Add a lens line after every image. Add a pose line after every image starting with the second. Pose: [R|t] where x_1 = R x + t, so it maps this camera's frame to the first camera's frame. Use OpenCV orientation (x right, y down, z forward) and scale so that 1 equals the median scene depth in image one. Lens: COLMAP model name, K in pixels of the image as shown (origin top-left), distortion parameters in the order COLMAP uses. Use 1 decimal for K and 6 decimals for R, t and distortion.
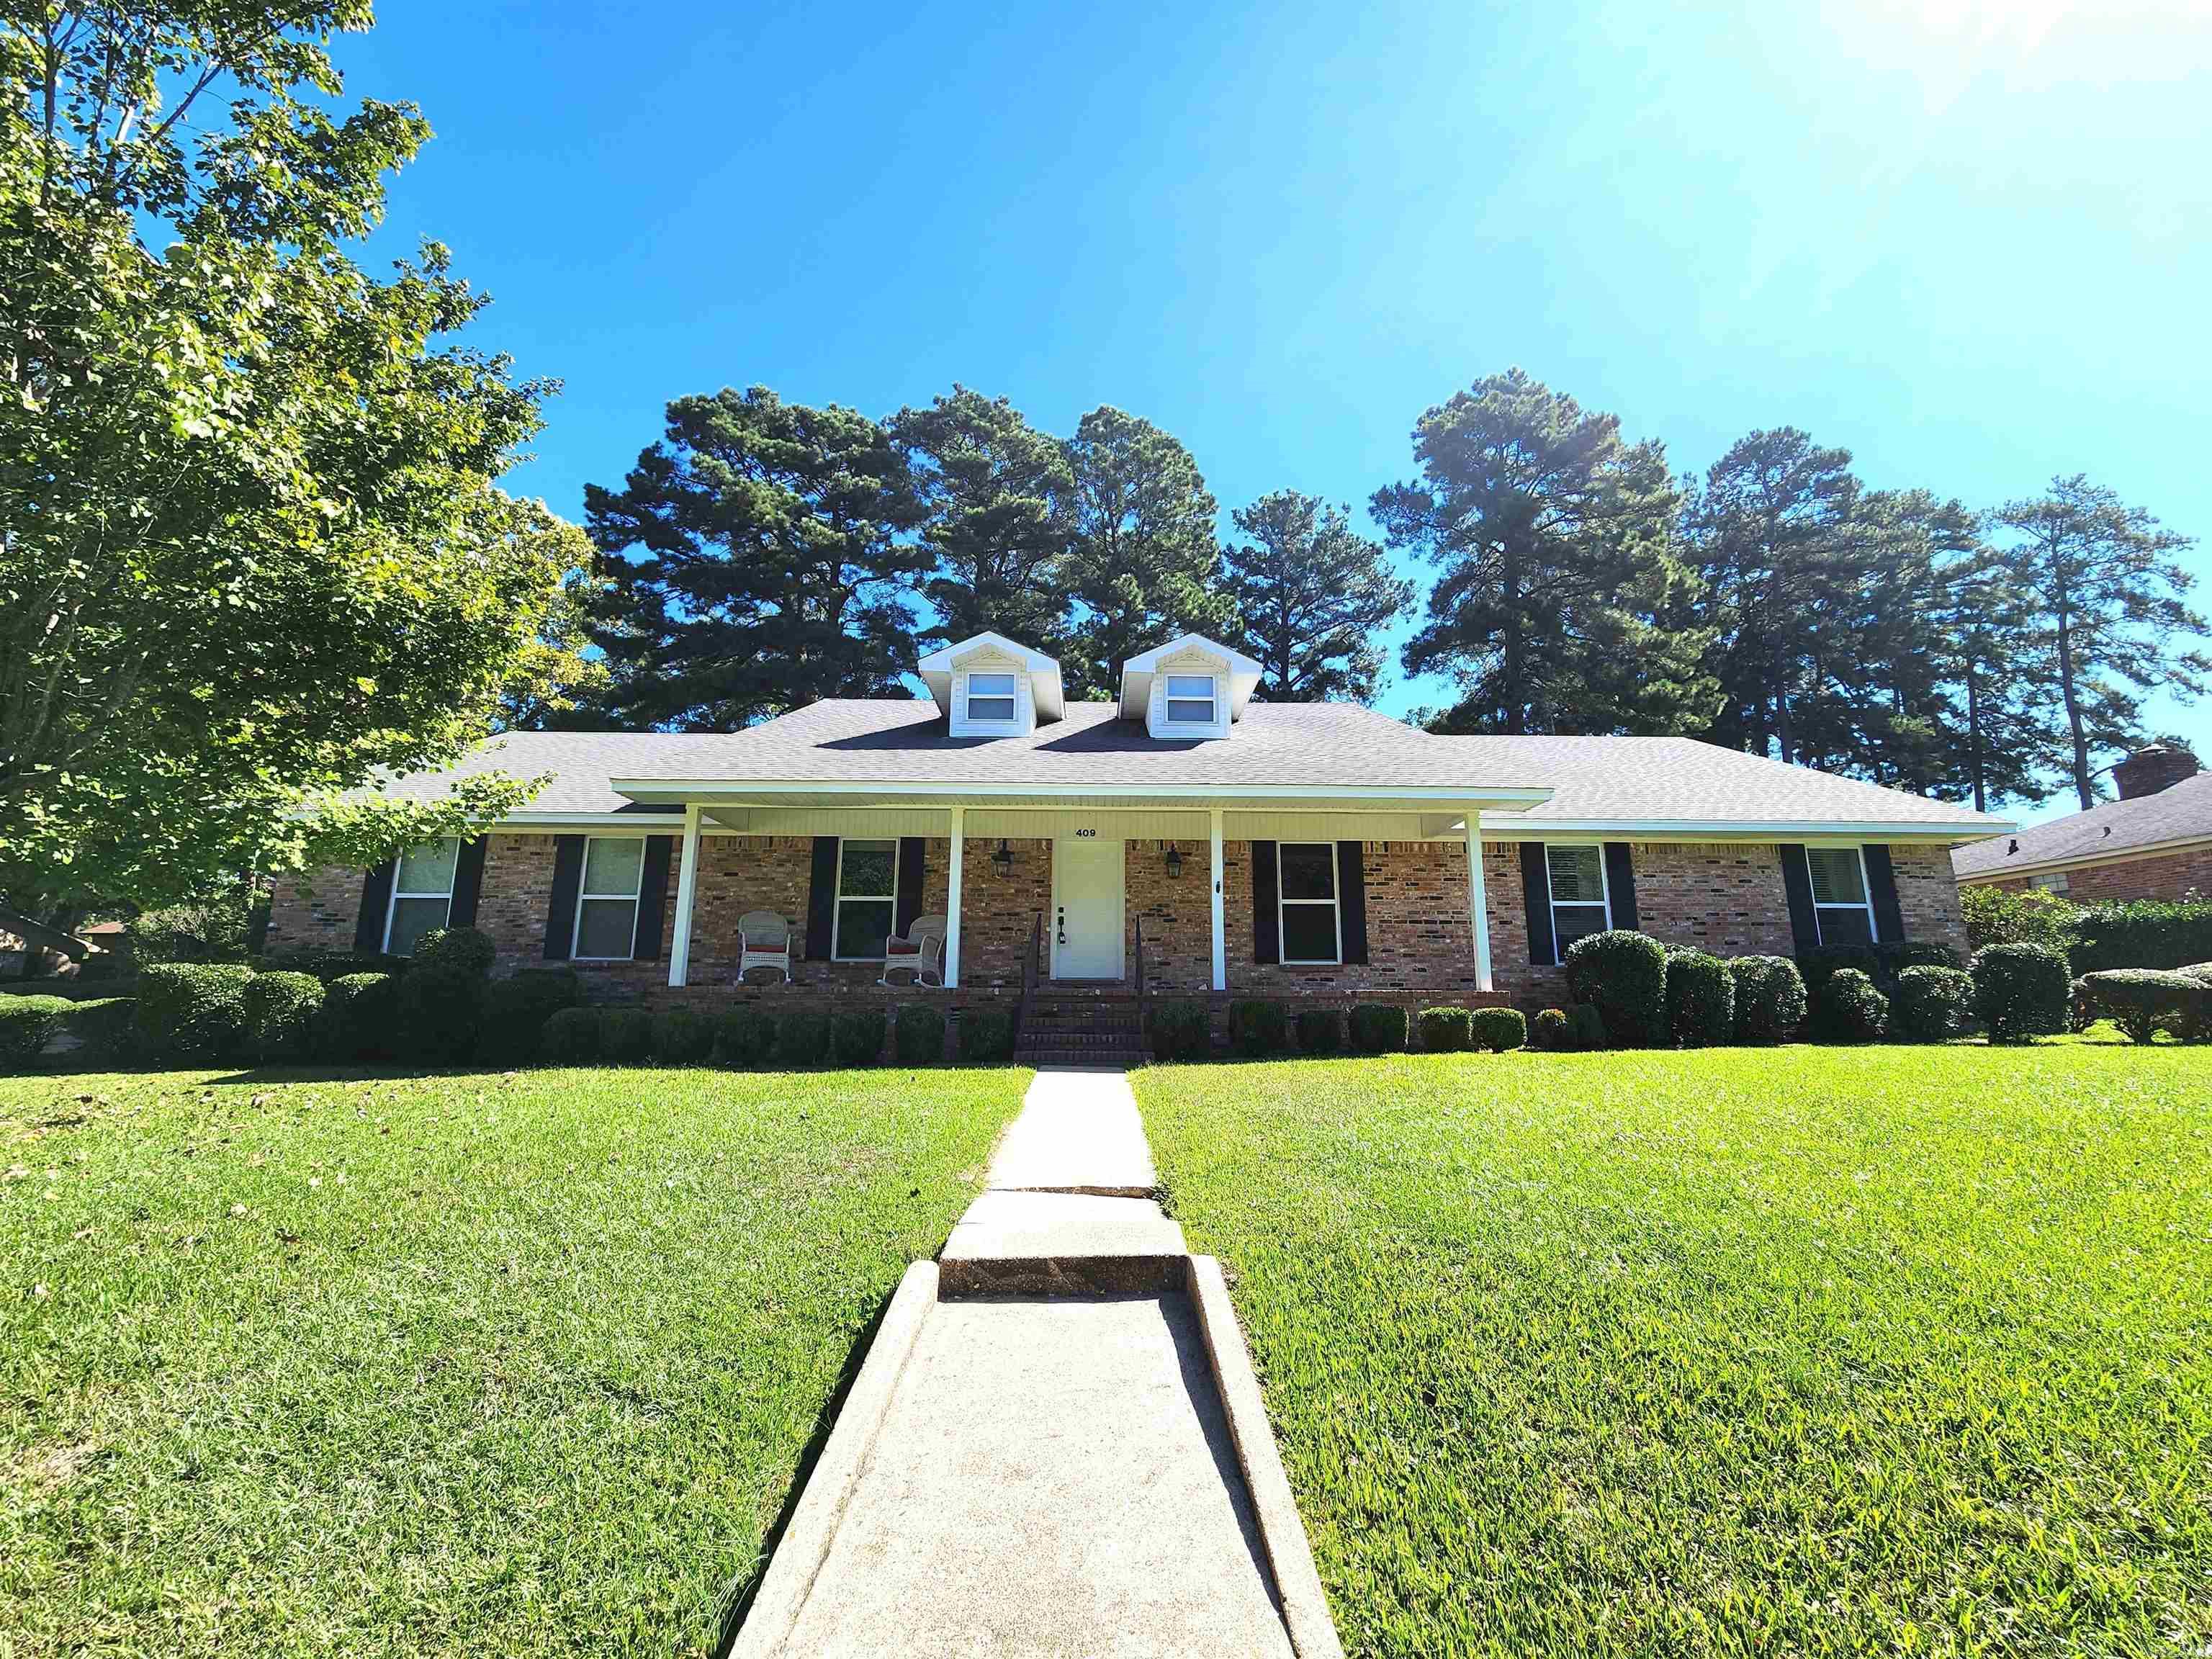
lens RADIAL K [[888.9, 0, 1106.0], [0, 888.9, 829.5], [0, 0, 1]] dist [0.010253, -0.009714]
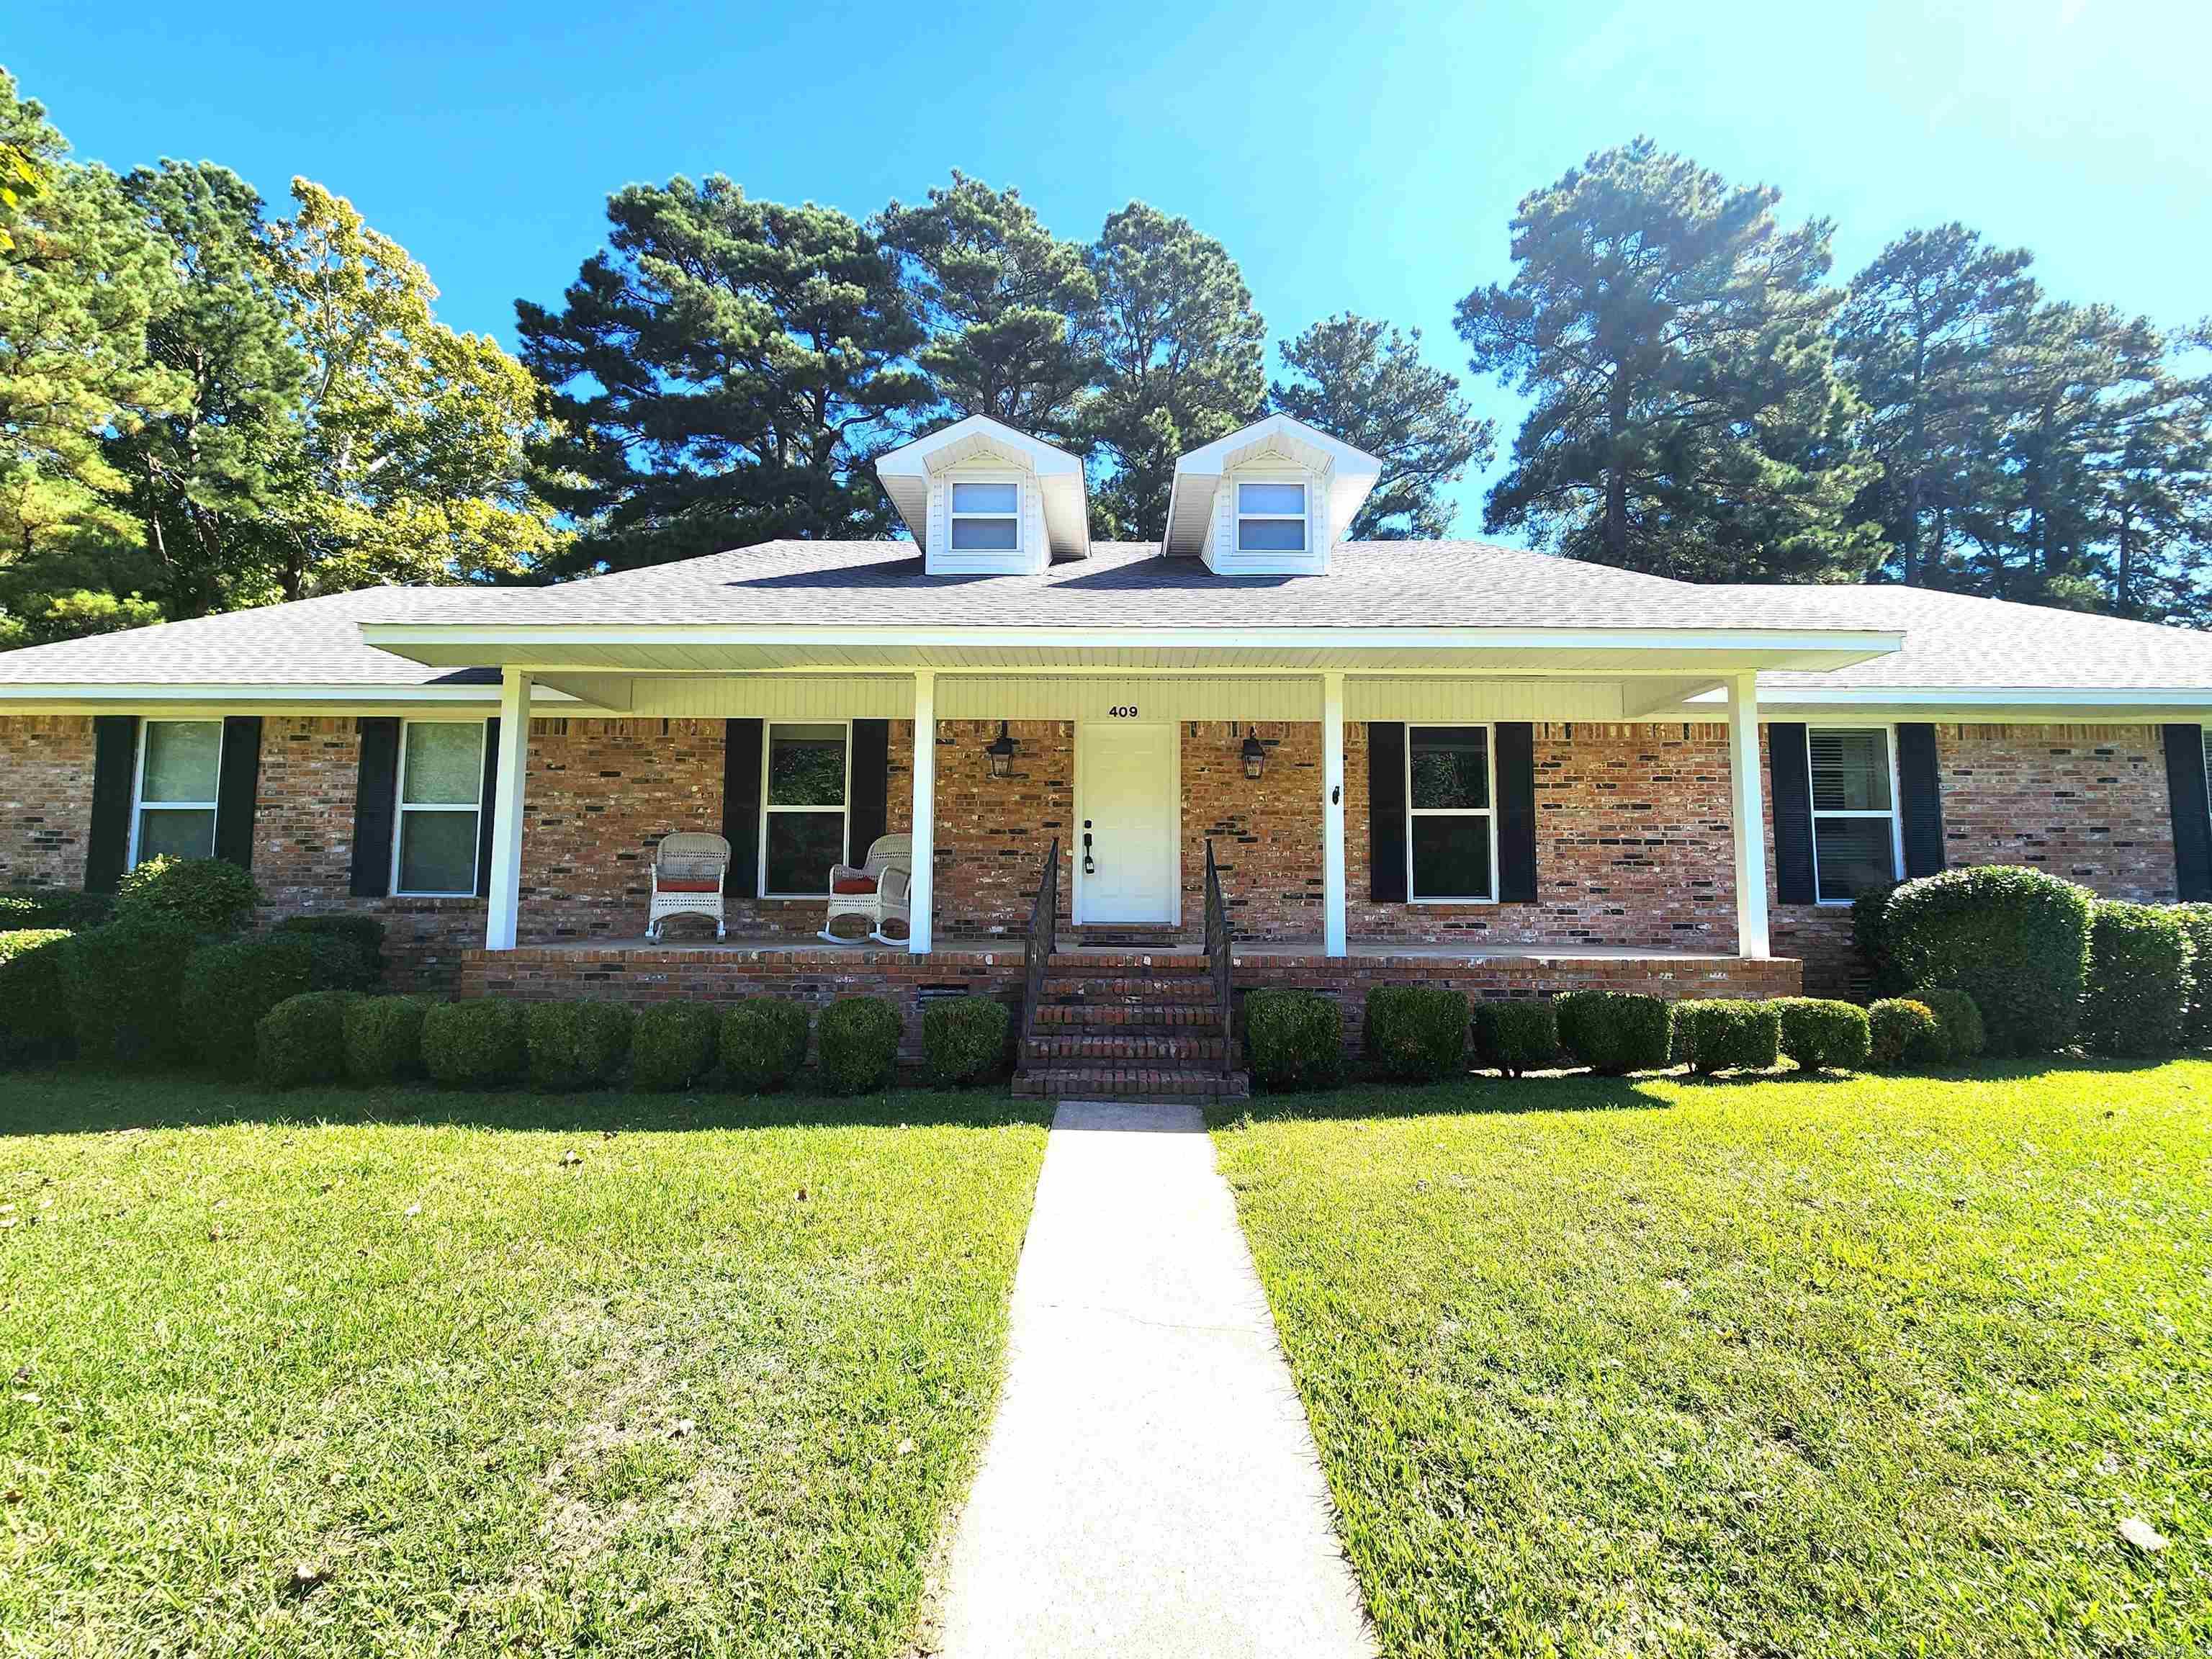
lens RADIAL K [[888.9, 0, 1106.0], [0, 888.9, 829.5], [0, 0, 1]] dist [0.010253, -0.009714]
pose [[0.999641, -0.000903, -0.026771, -0.006434], [0.004287, 0.991941, 0.126628, 0.002522], [0.026441, -0.126698, 0.991589, 0.114451]]
